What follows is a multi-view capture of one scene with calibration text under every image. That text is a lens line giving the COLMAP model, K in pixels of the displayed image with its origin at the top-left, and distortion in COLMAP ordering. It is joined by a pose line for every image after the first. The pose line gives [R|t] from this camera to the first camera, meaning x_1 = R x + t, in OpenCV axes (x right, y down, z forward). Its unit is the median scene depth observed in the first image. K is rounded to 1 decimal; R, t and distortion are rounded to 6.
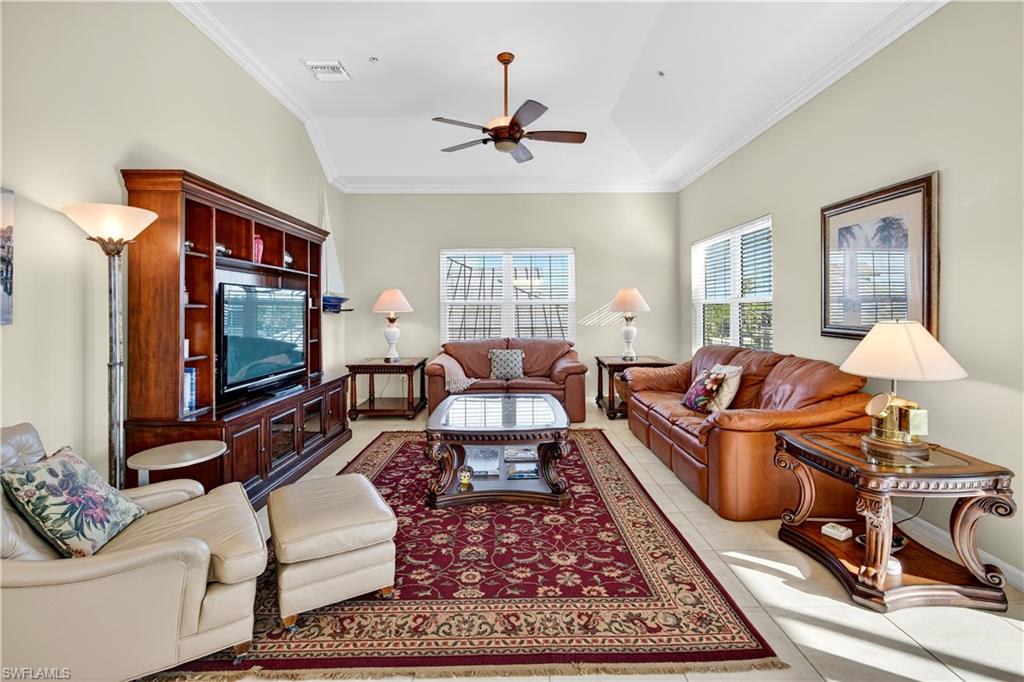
lens RADIAL K [[465.6, 0, 511.8], [0, 465.6, 310.1], [0, 0, 1]] dist [-0.000447, 0.000600]
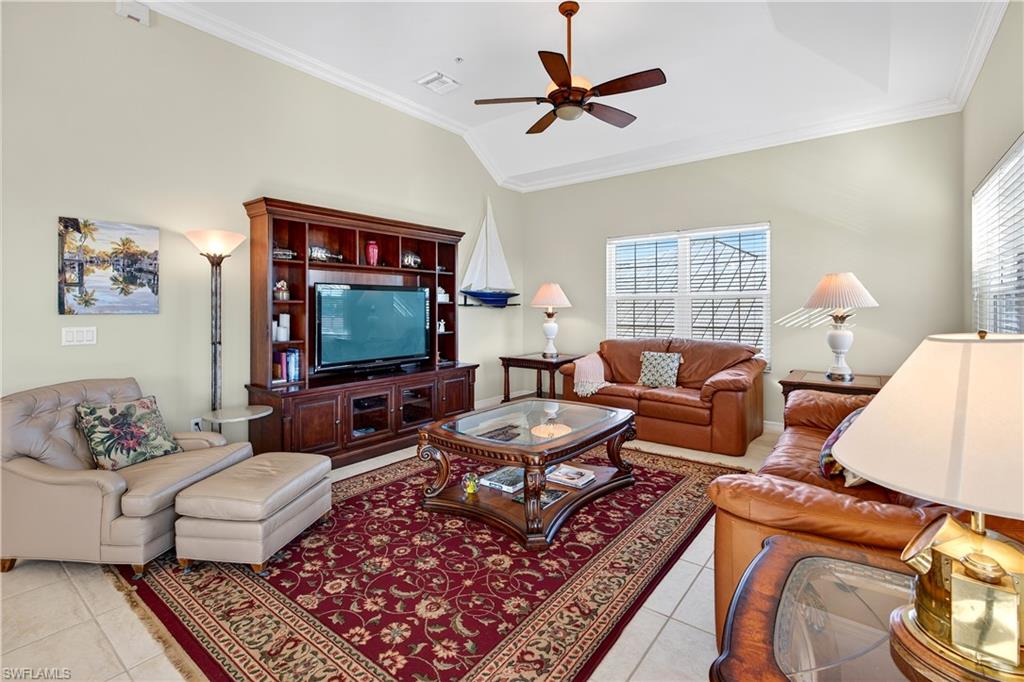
lens RADIAL K [[465.6, 0, 518.7], [0, 465.6, 307.1], [0, 0, 1]] dist [-0.000447, 0.000600]
pose [[0.791002, 0.003532, -0.611804, 0.601484], [-0.000996, 0.999989, 0.004485, 0.000619], [0.611813, -0.002938, 0.790997, 0.369488]]
